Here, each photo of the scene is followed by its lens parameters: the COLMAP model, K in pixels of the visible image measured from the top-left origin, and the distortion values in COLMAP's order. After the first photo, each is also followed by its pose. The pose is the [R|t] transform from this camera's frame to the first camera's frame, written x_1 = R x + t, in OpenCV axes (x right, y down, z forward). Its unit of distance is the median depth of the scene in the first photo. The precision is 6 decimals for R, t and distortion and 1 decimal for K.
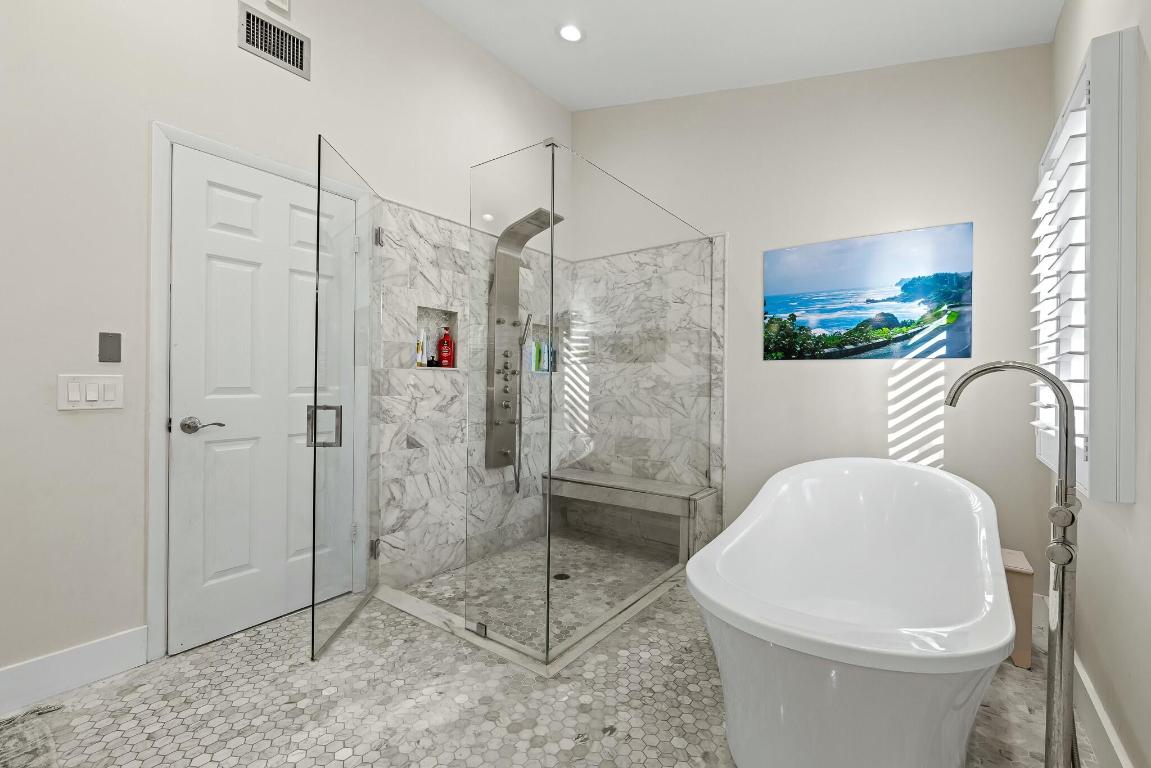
lens RADIAL K [[483.8, 0, 573.7], [0, 483.8, 382.7], [0, 0, 1]] dist [0.002751, -0.000198]
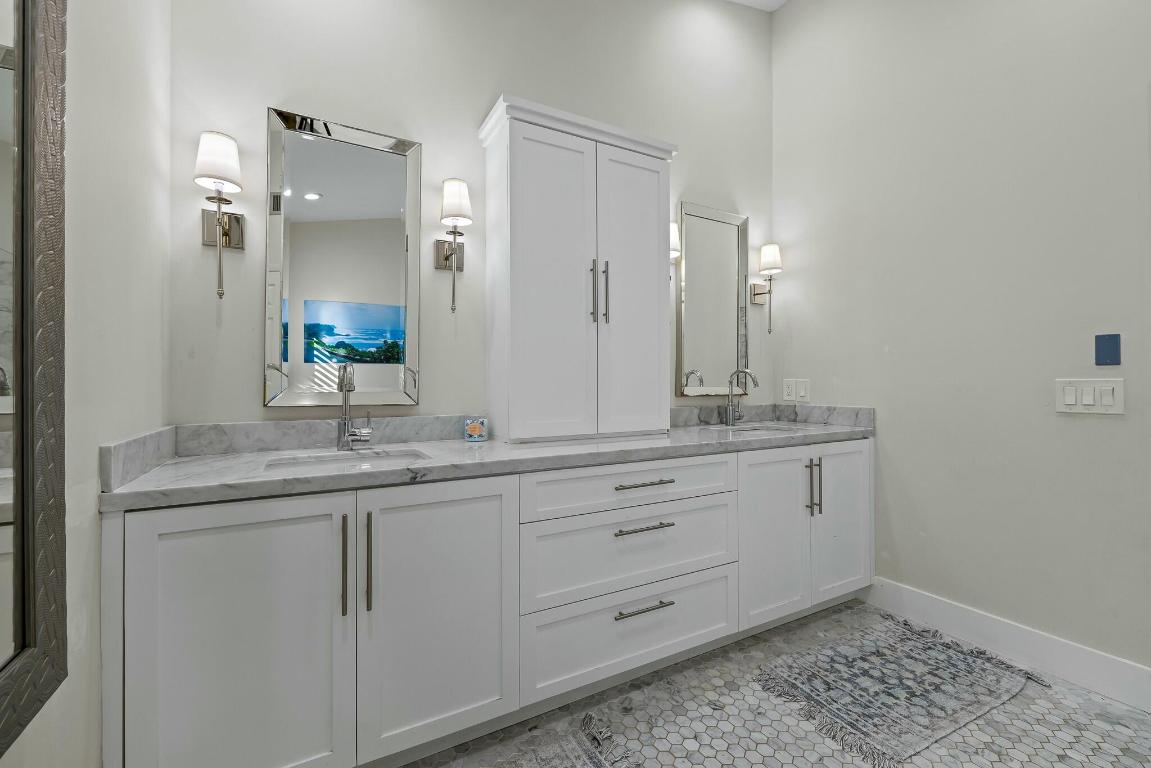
lens RADIAL K [[483.8, 0, 572.5], [0, 483.8, 384.6], [0, 0, 1]] dist [0.002751, -0.000198]
pose [[-0.394769, -0.005685, -0.918763, 0.353474], [-0.001194, 0.999983, -0.005675, 0.002494], [0.918780, -0.001143, -0.394769, 0.443100]]
